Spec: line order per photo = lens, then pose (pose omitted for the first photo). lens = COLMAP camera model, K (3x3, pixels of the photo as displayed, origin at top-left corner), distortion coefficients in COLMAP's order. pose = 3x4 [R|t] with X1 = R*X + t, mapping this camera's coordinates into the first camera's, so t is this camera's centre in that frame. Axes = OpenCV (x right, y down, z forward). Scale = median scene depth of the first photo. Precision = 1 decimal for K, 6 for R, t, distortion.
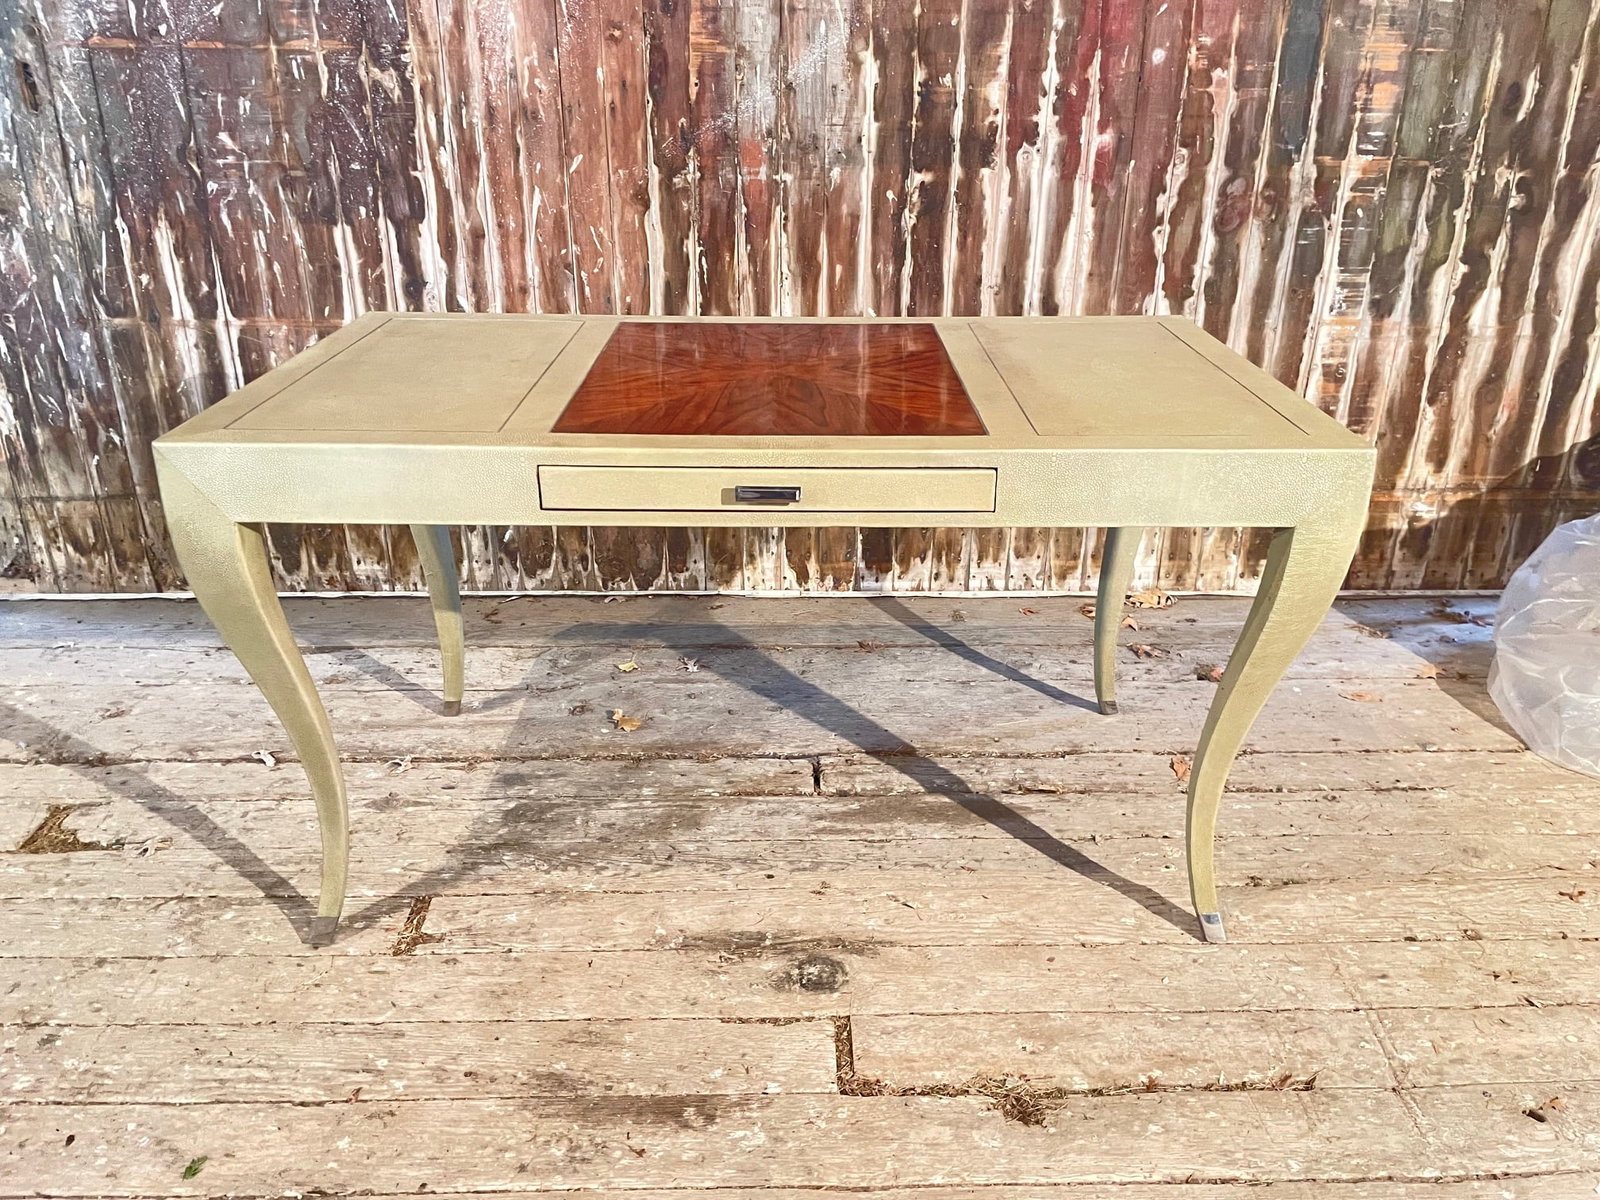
lens RADIAL K [[1220.7, 0, 807.3], [0, 1220.7, 598.8], [0, 0, 1]] dist [0.083509, -0.122401]
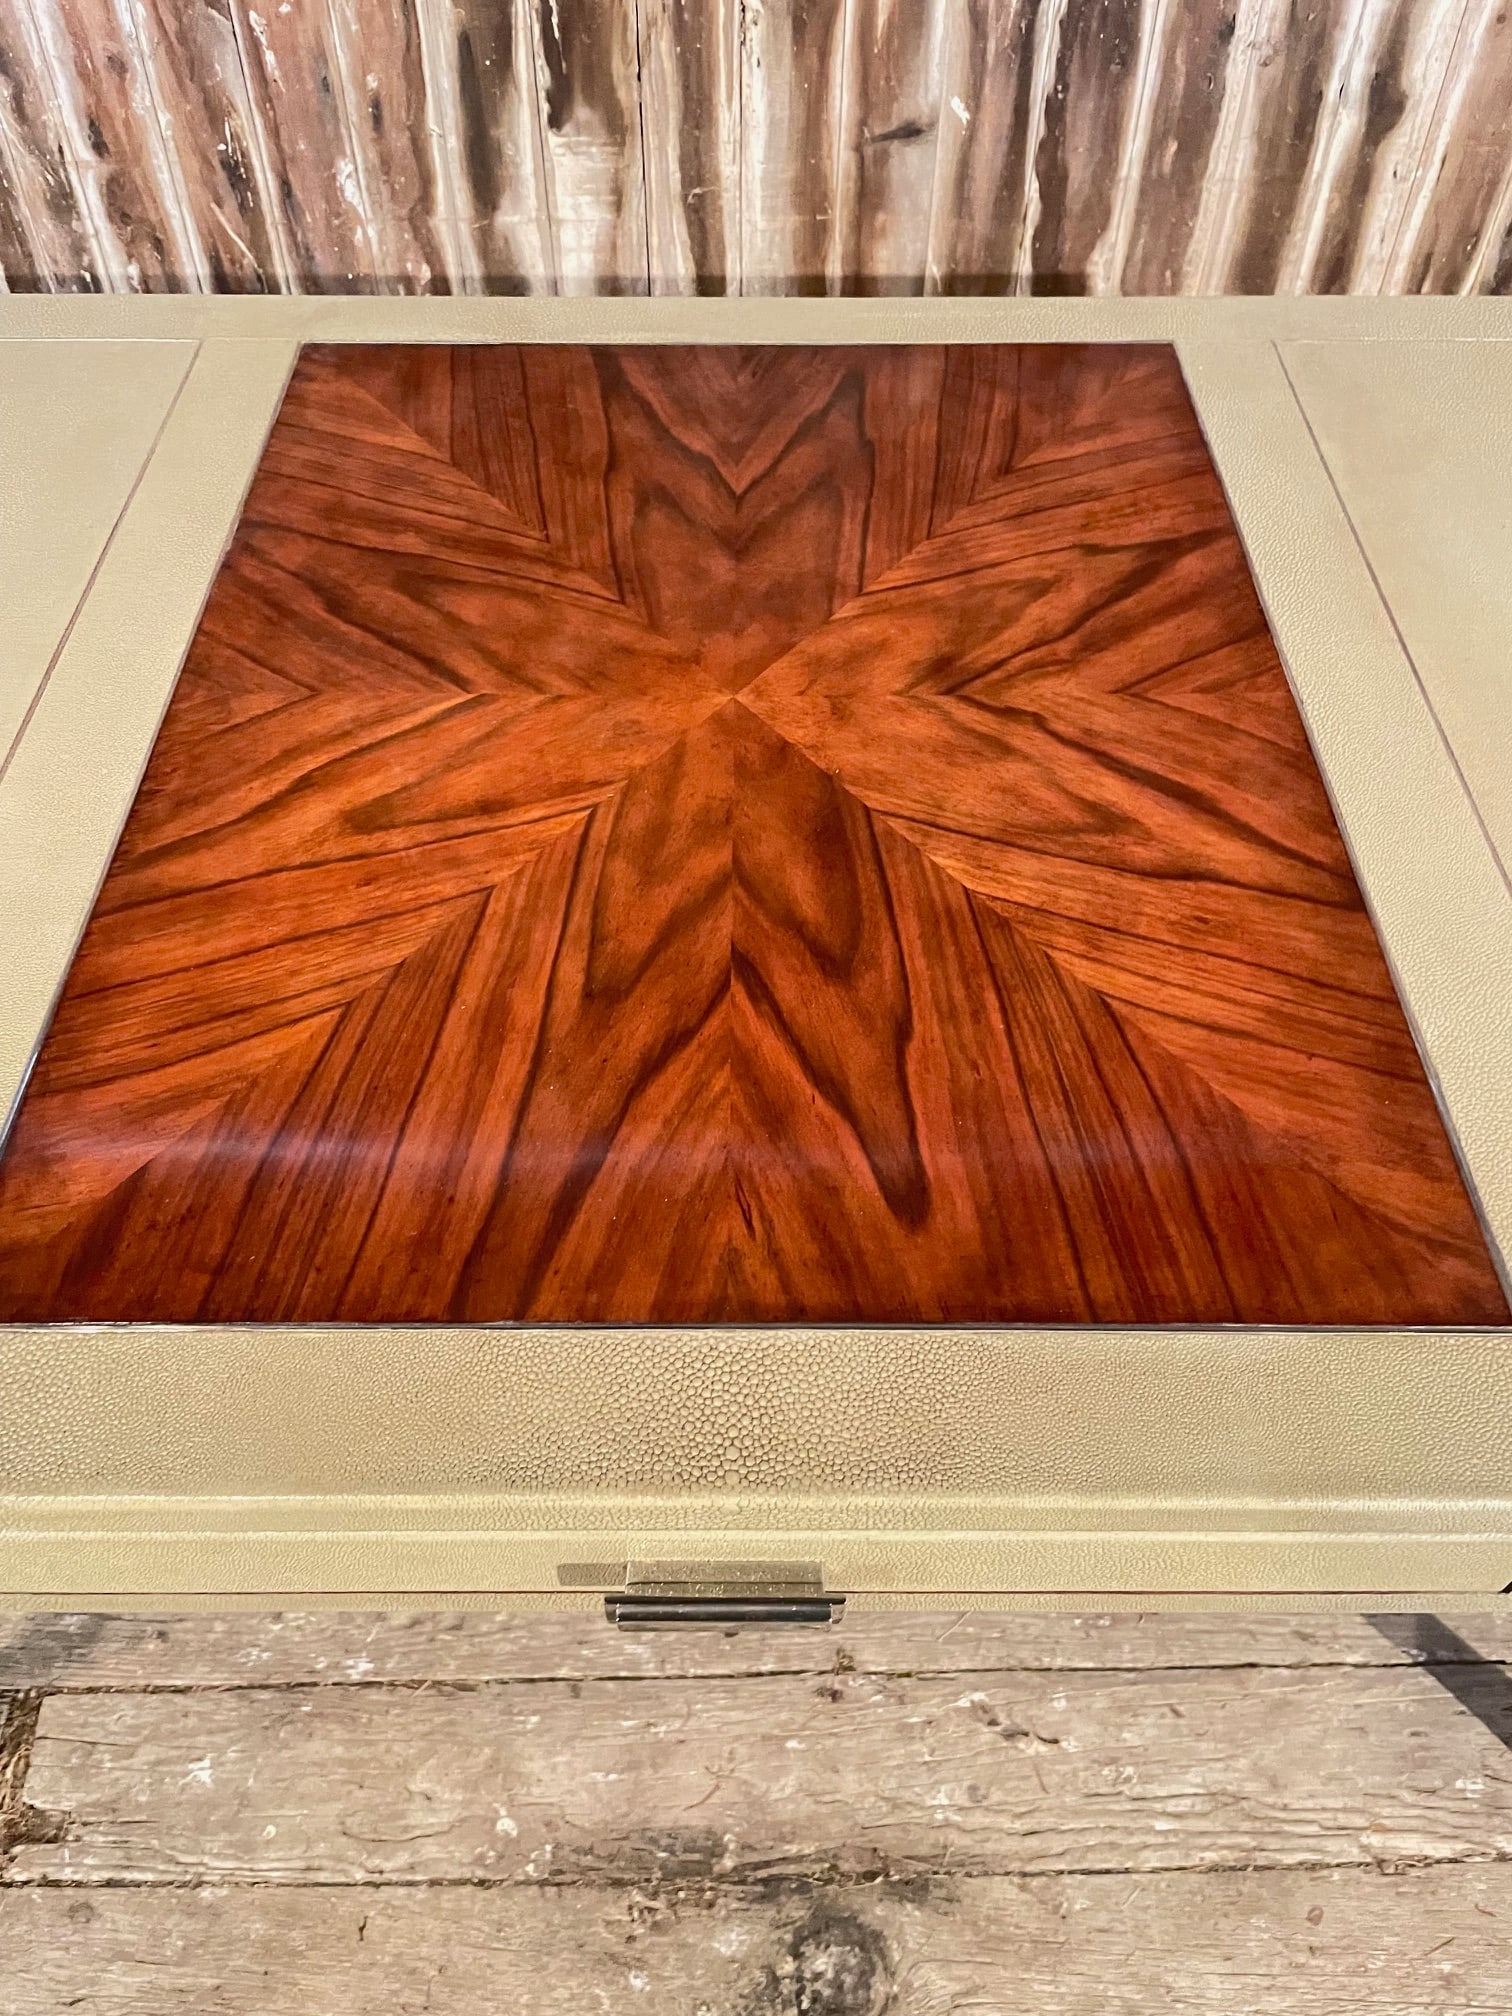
lens RADIAL K [[1545.1, 0, 752.4], [0, 1545.1, 988.0], [0, 0, 1]] dist [0.077540, -0.119358]
pose [[0.999957, 0.003471, -0.008590, -0.012772], [0.000591, 0.901354, 0.433083, -0.203250], [0.009246, -0.433069, 0.901313, 0.408313]]
